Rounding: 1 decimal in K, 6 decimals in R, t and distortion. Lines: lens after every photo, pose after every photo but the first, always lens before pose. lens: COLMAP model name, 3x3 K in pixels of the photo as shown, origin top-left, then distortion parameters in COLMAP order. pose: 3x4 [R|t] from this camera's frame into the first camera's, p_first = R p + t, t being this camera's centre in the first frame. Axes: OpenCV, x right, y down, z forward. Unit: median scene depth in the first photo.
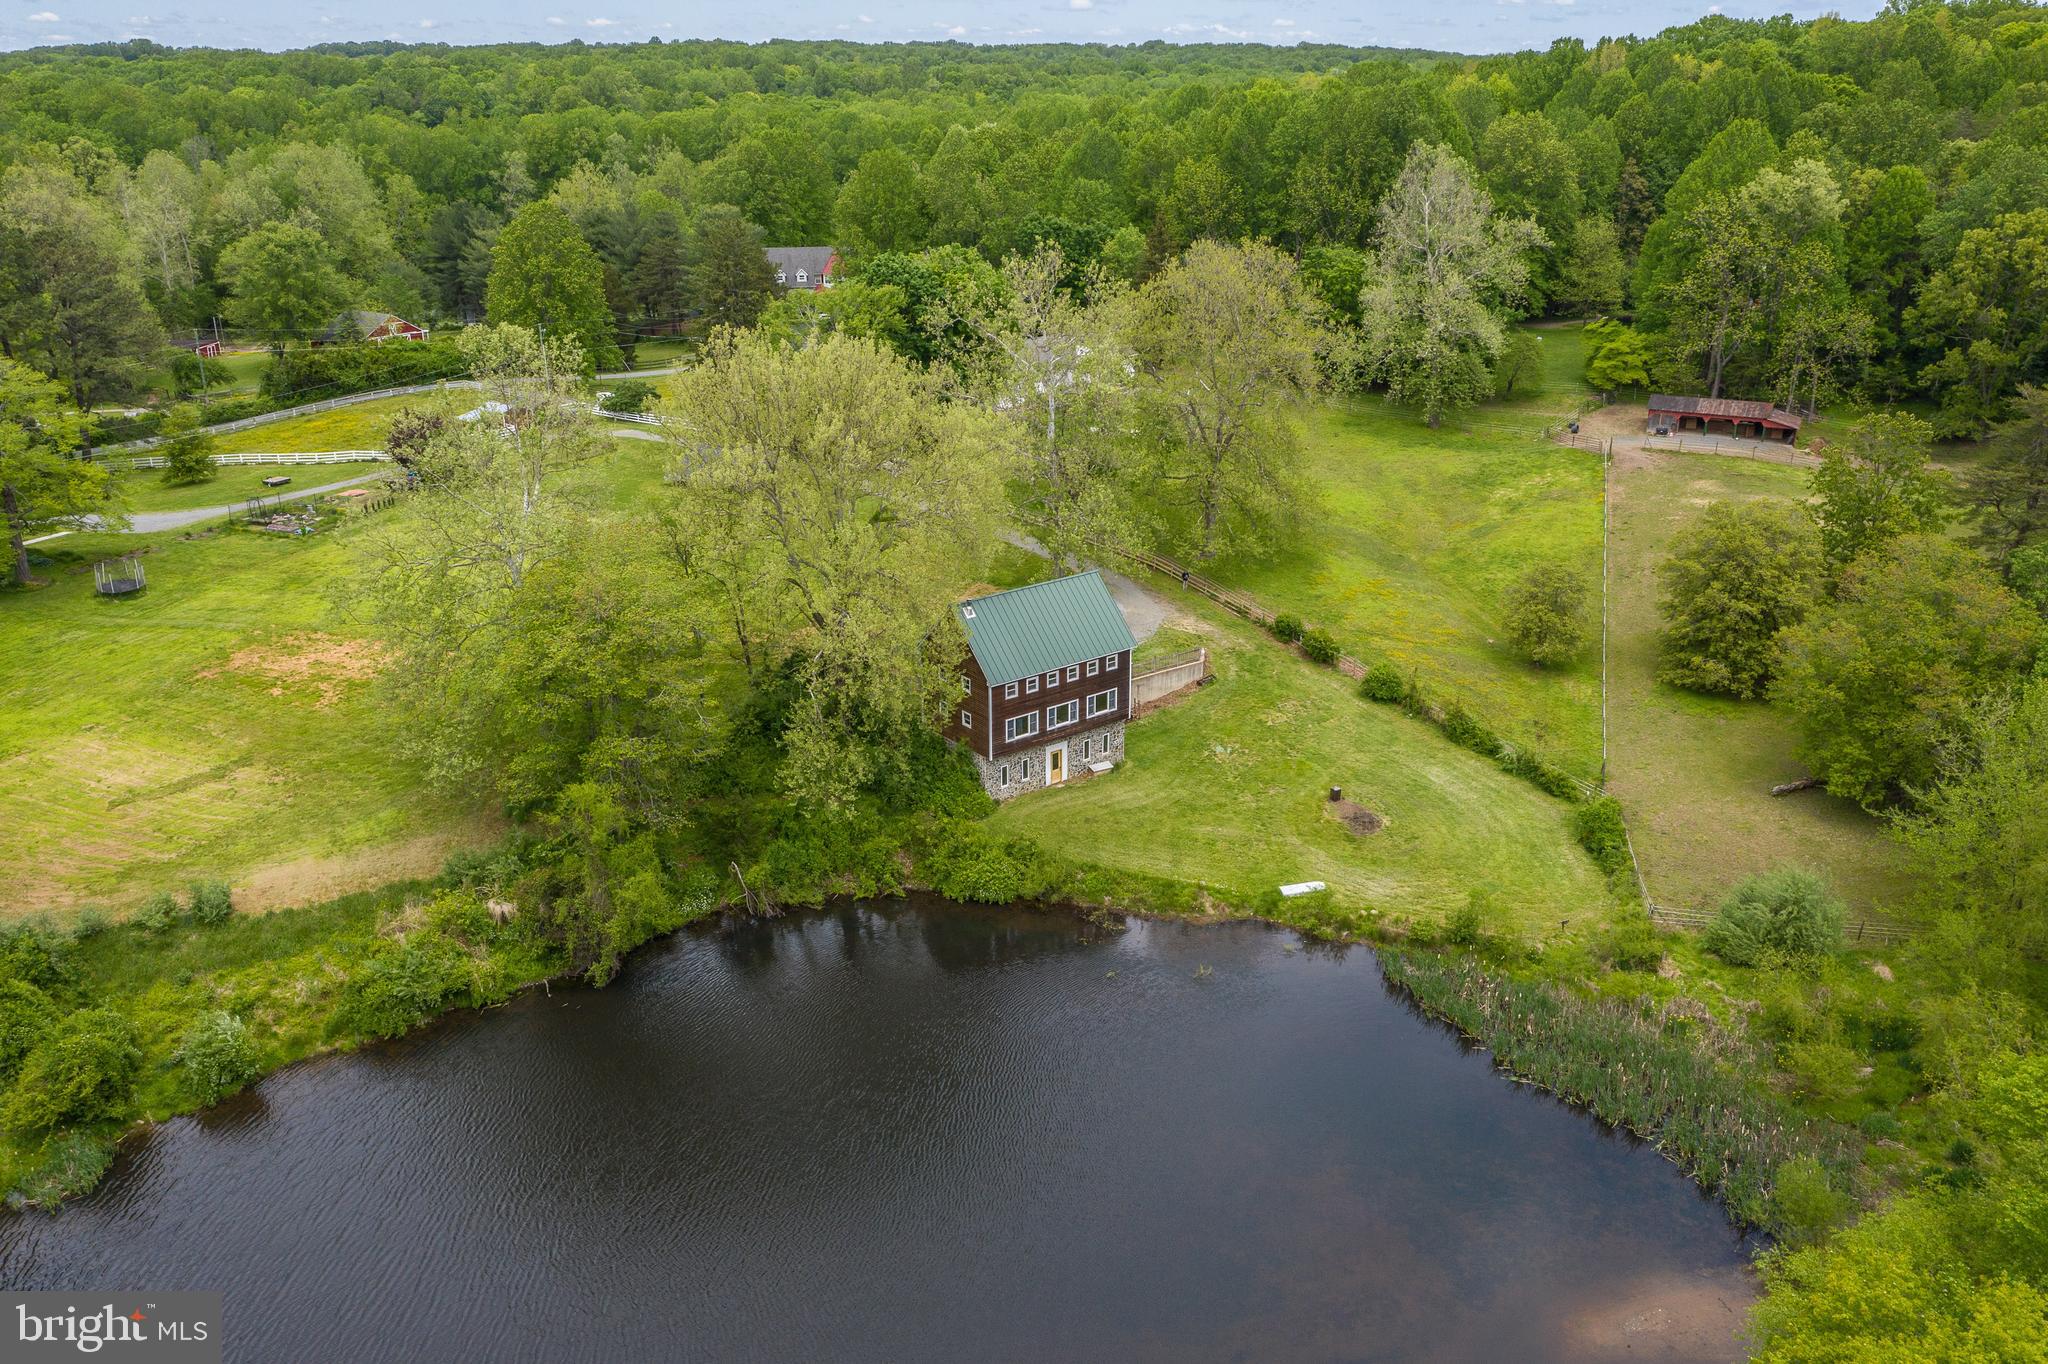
lens RADIAL K [[1635.2, 0, 1029.3], [0, 1635.2, 686.4], [0, 0, 1]] dist [-0.006078, 0.003020]
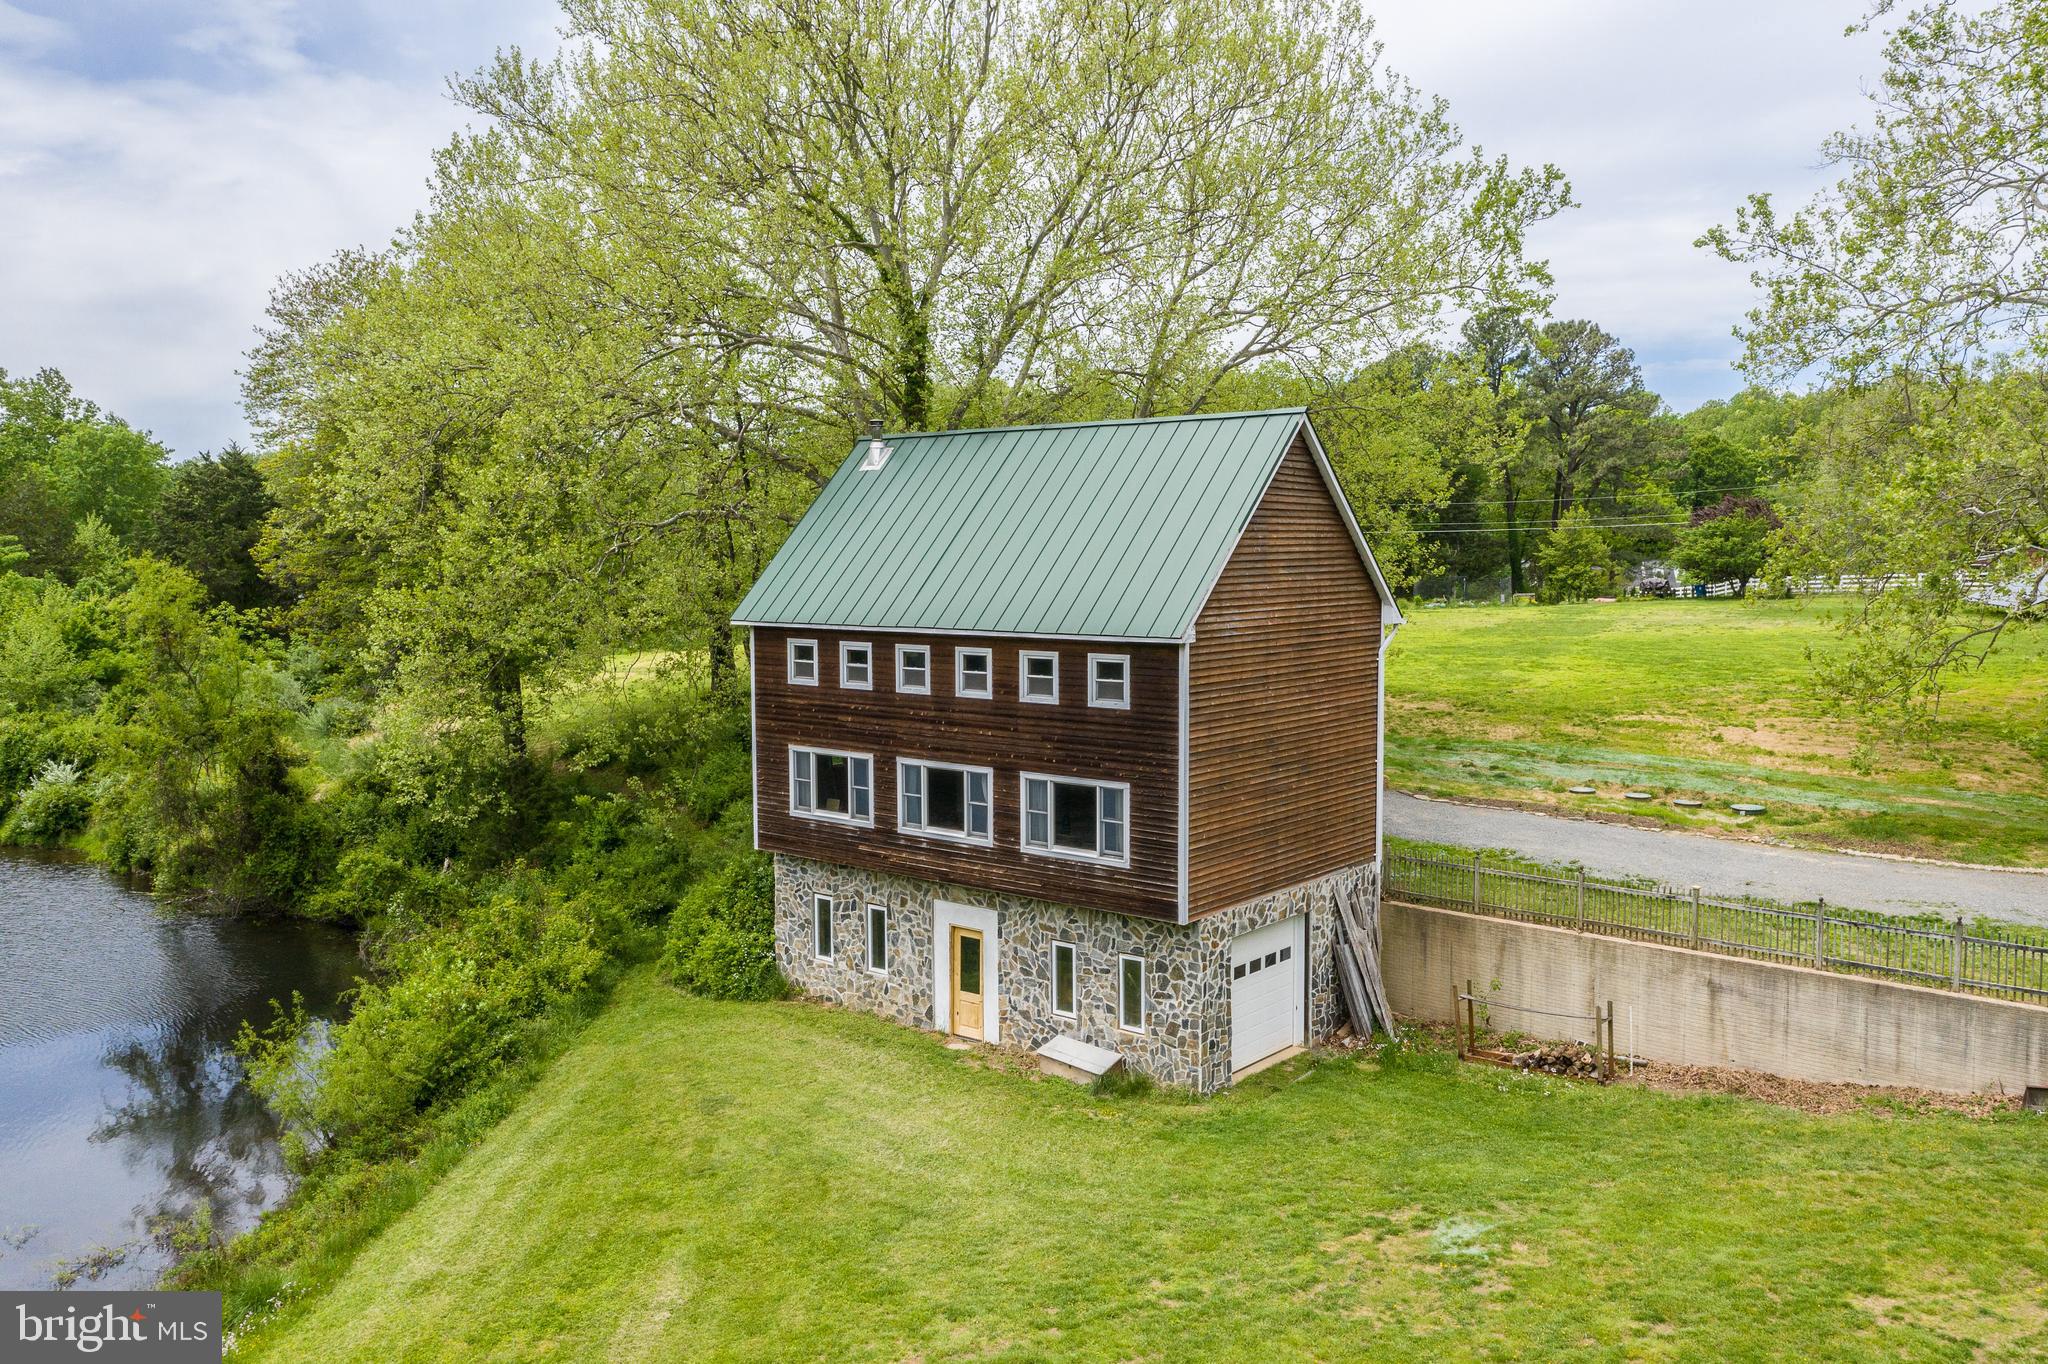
lens RADIAL K [[1635.2, 0, 1036.0], [0, 1635.2, 690.5], [0, 0, 1]] dist [-0.006078, 0.003020]
pose [[0.210562, 0.091757, -0.973265, 0.305812], [-0.338763, 0.940746, 0.015401, -0.012390], [0.917008, 0.326463, 0.229169, 0.883531]]
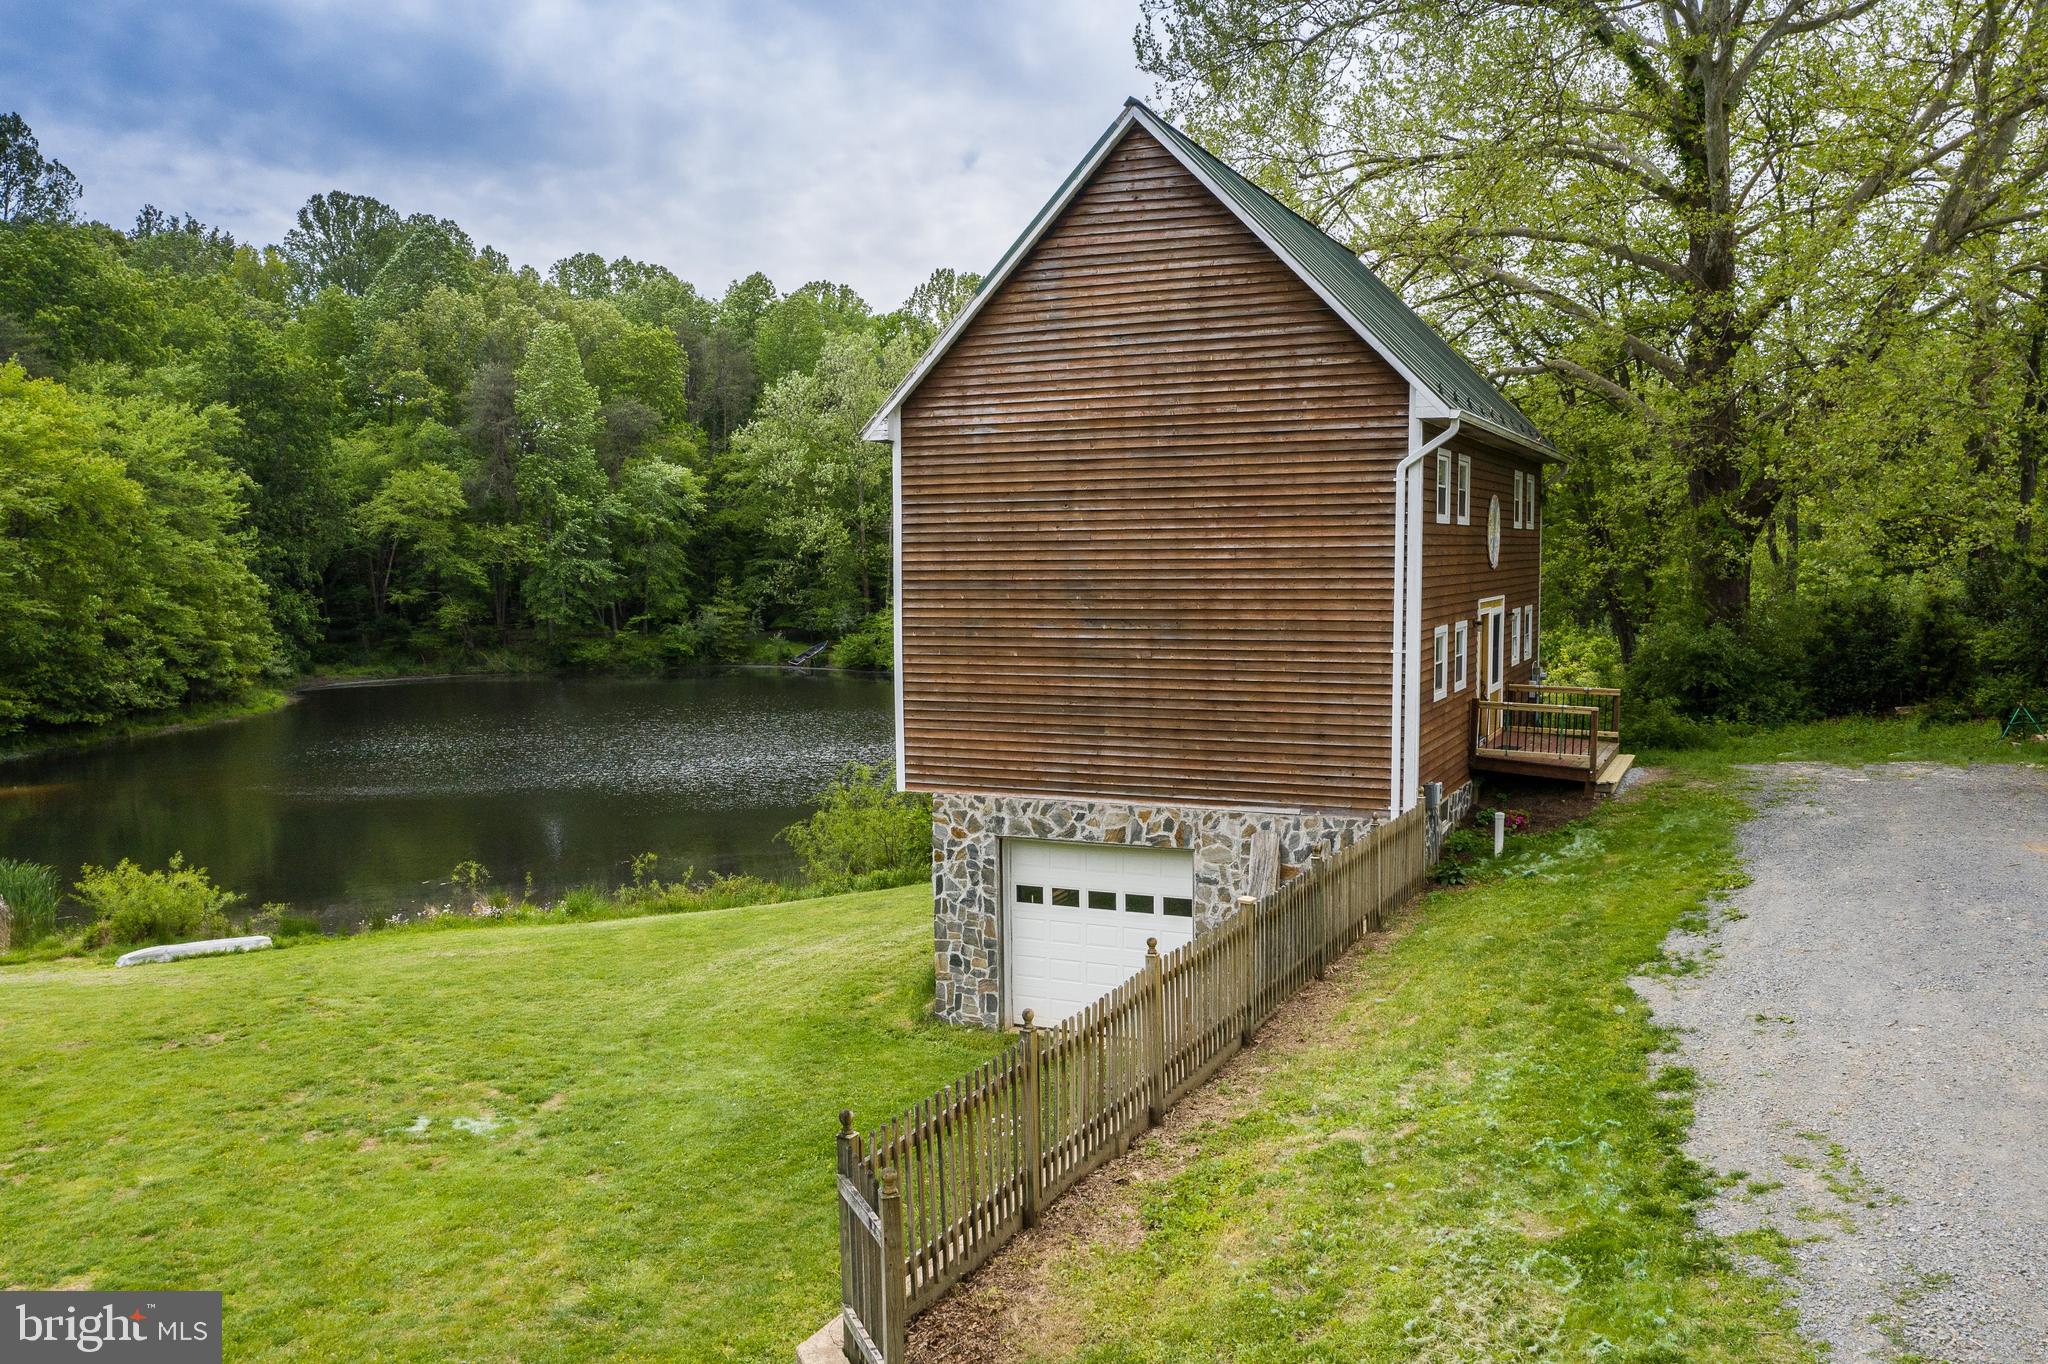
lens RADIAL K [[1635.2, 0, 1024.7], [0, 1635.2, 680.4], [0, 0, 1]] dist [-0.006078, 0.003020]
pose [[-0.892269, 0.045186, -0.449236, 0.140622], [-0.148726, 0.910035, 0.386933, -0.078960], [0.426305, 0.412062, -0.805276, 1.149359]]
